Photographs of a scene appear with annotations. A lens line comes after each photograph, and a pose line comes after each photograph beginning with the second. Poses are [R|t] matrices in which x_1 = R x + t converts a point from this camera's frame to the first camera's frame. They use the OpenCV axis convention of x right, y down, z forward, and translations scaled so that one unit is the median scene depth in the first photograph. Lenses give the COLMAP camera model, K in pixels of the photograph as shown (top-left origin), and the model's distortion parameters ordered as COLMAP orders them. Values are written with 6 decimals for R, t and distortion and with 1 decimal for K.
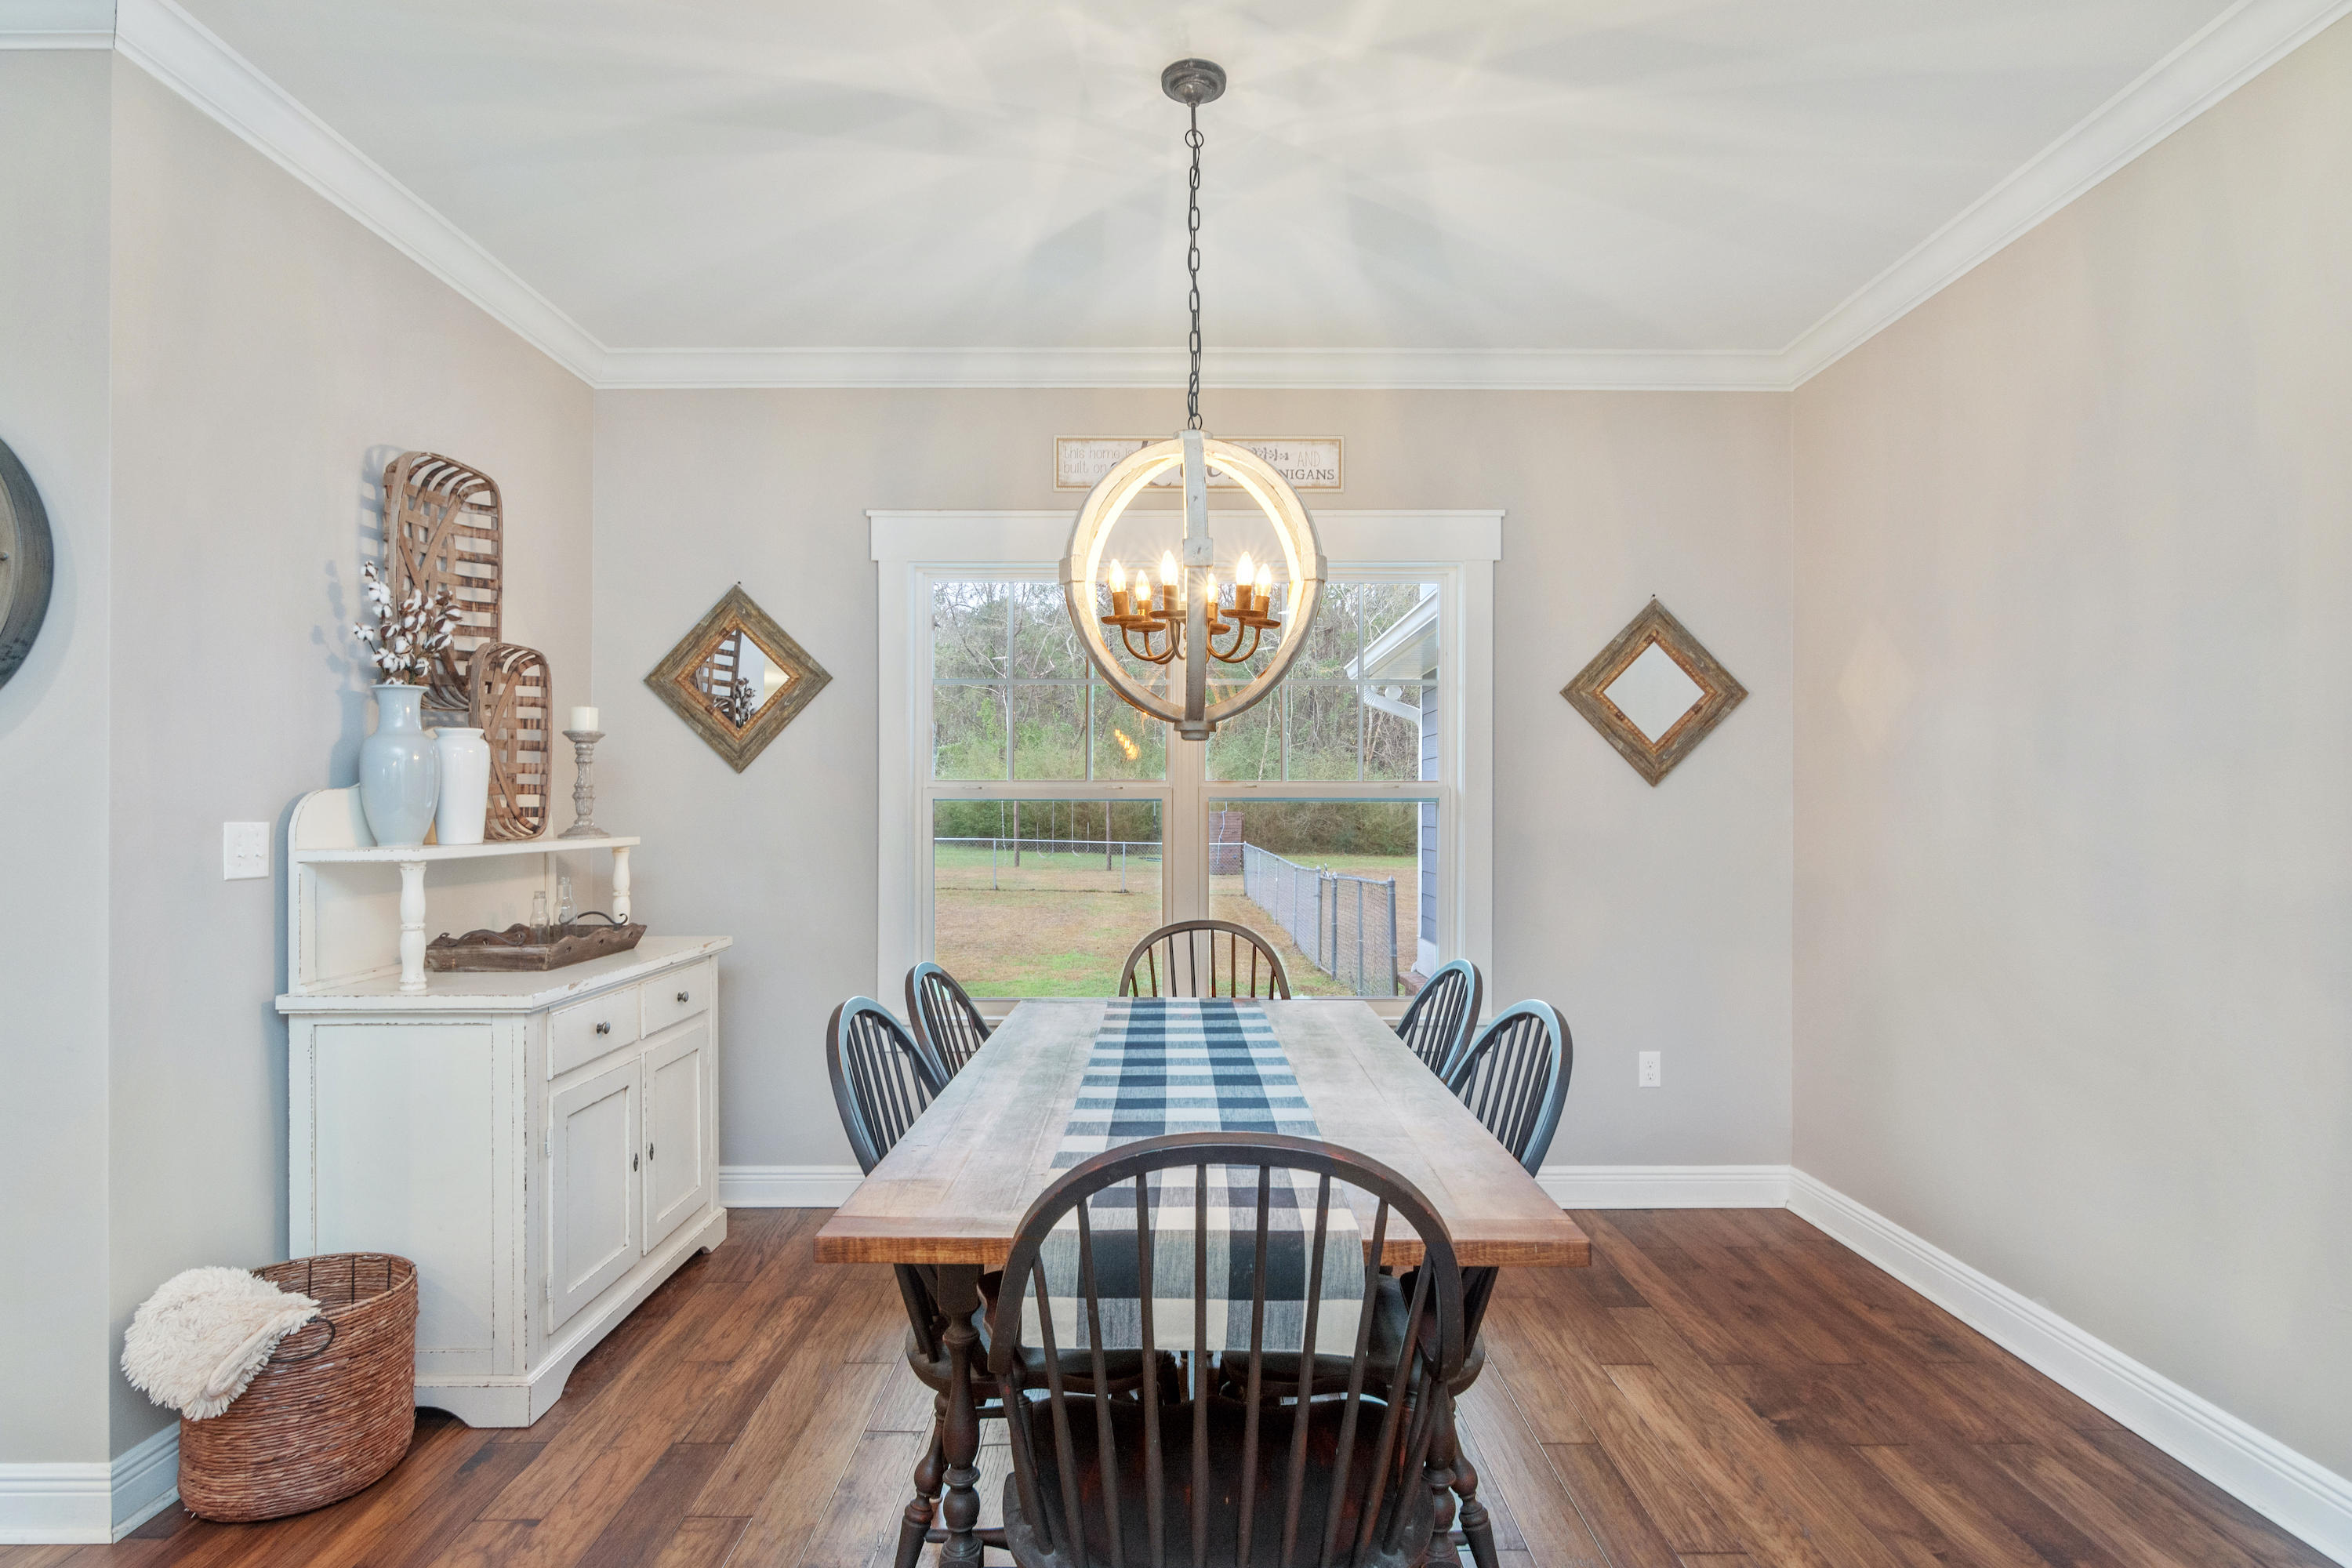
lens RADIAL K [[1189.9, 0, 1178.7], [0, 1189.9, 797.9], [0, 0, 1]] dist [0.006386, 0.000314]
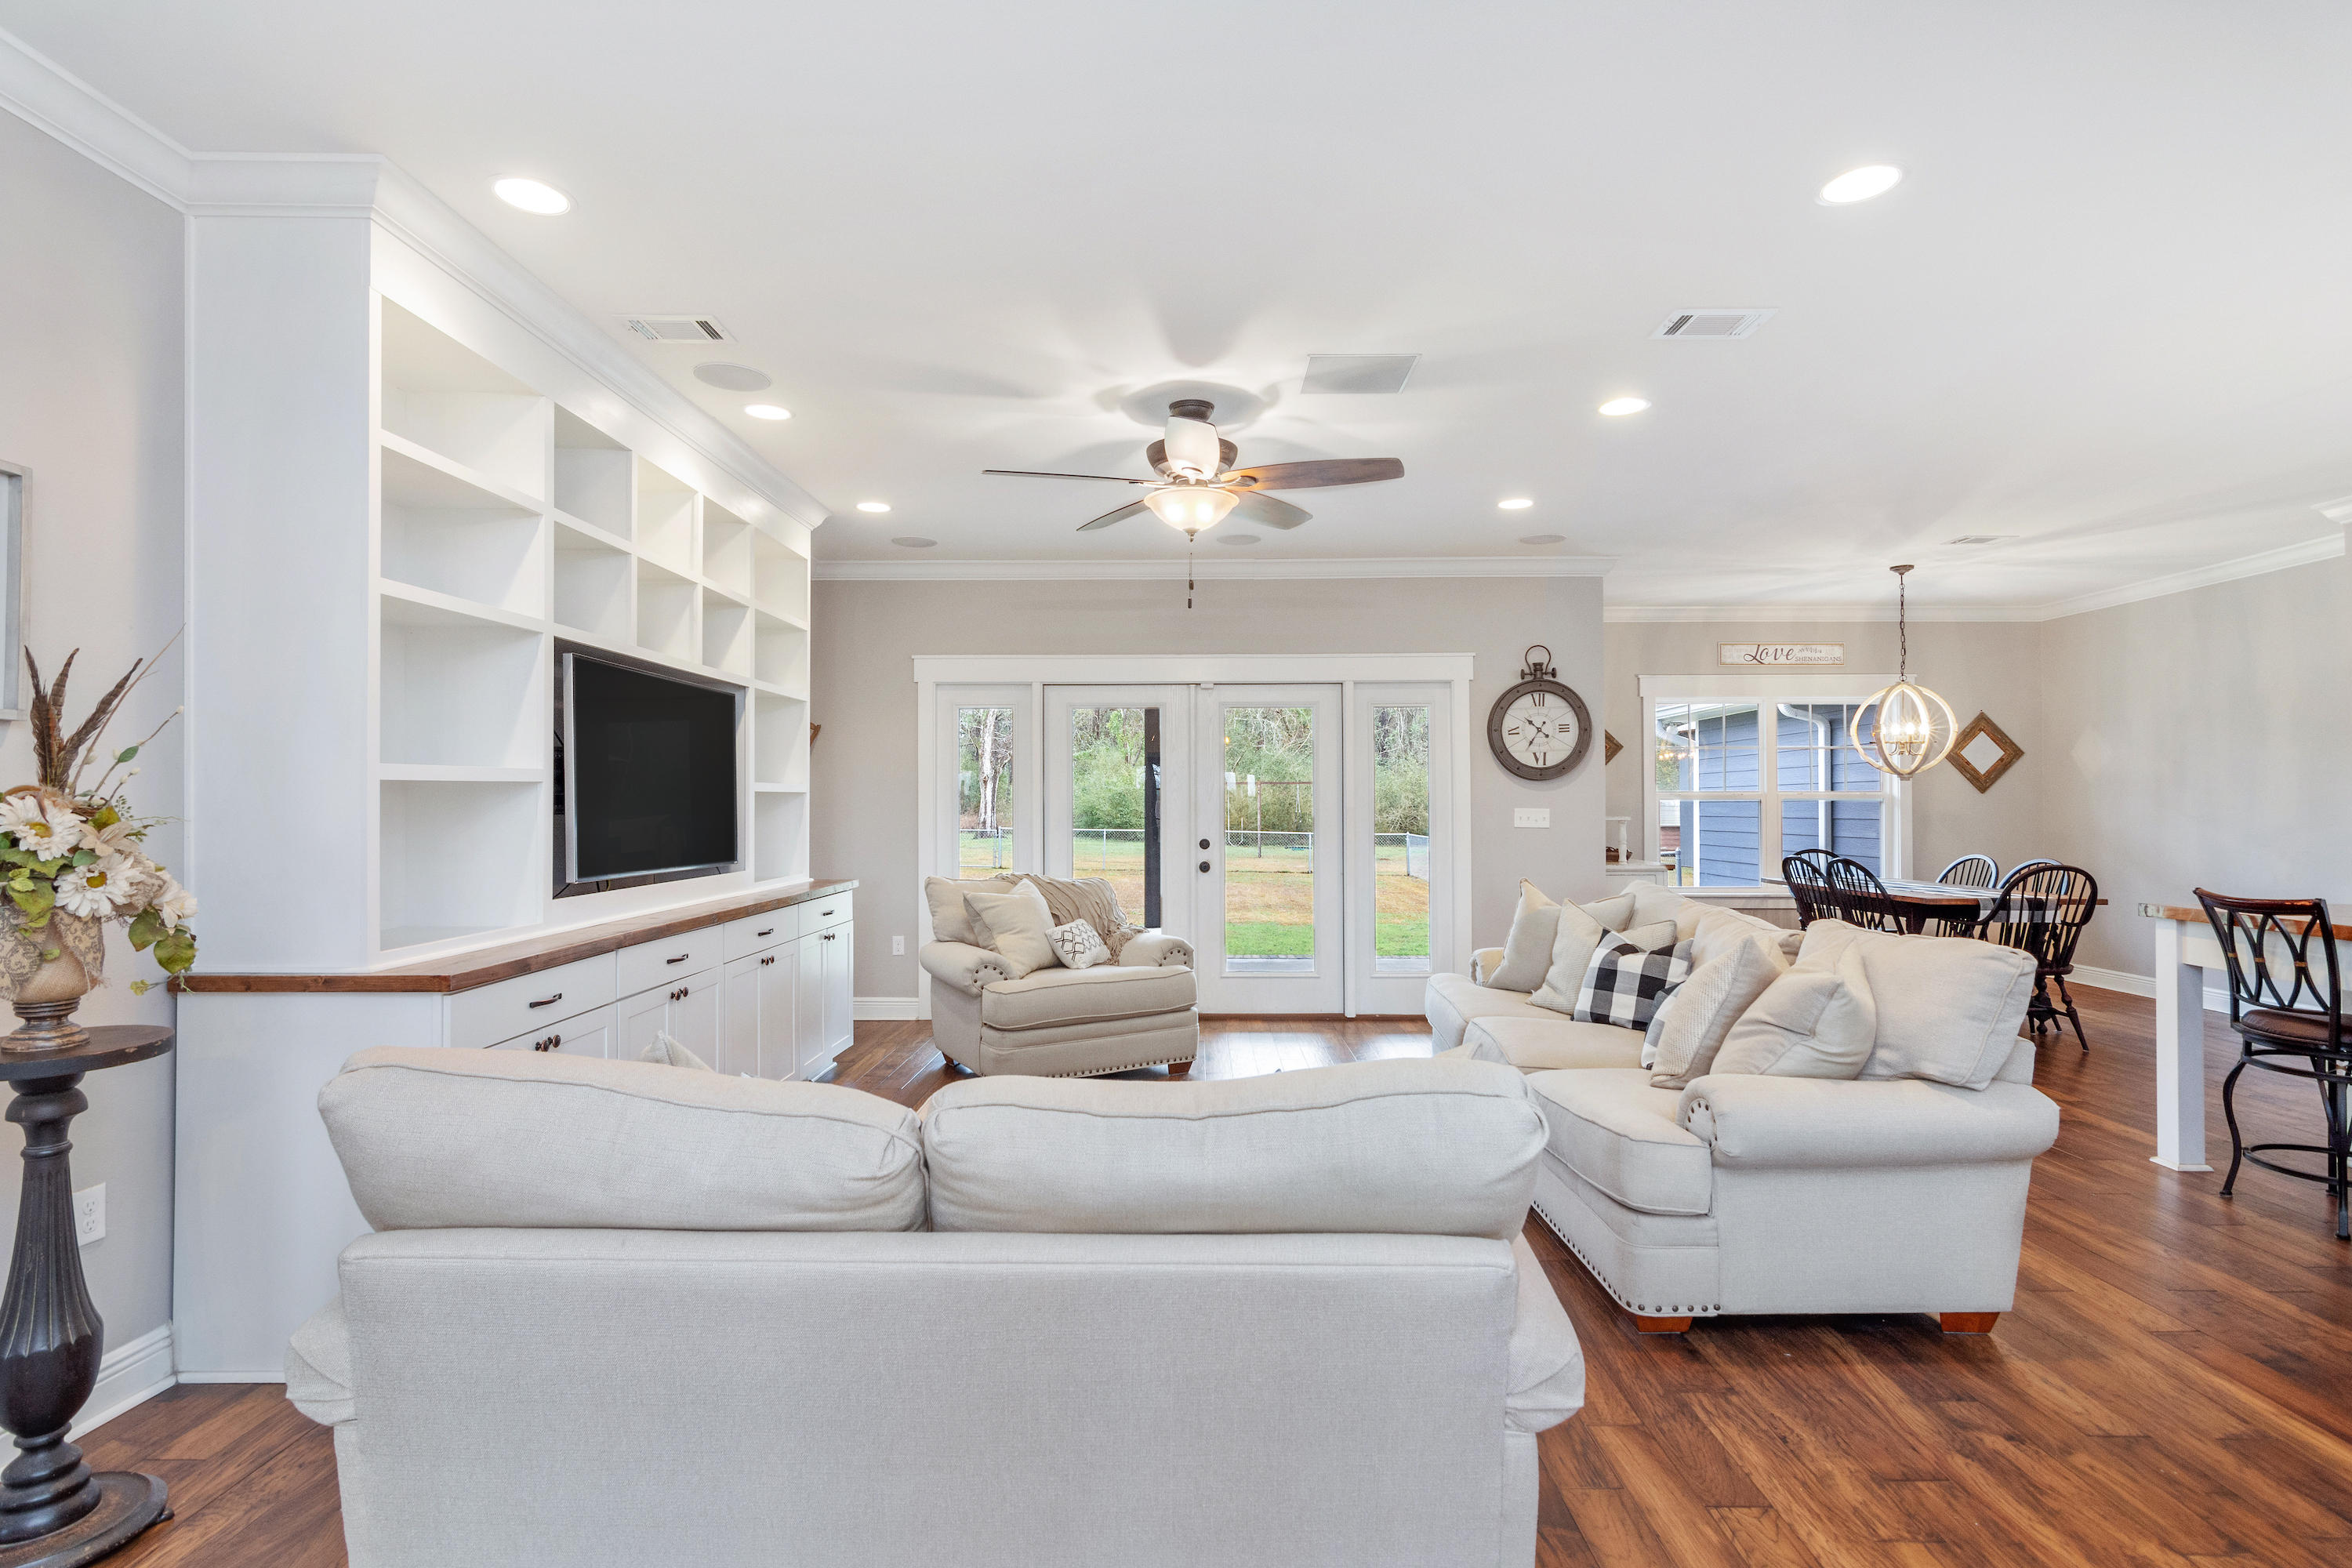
lens RADIAL K [[1132.1, 0, 1170.9], [0, 1132.1, 783.5], [0, 0, 1]] dist [-0.001363, 0.000030]
pose [[0.999841, -0.001671, -0.017764, -1.124183], [0.001453, 0.999923, -0.012307, -0.004646], [0.017783, 0.012279, 0.999766, -1.203912]]
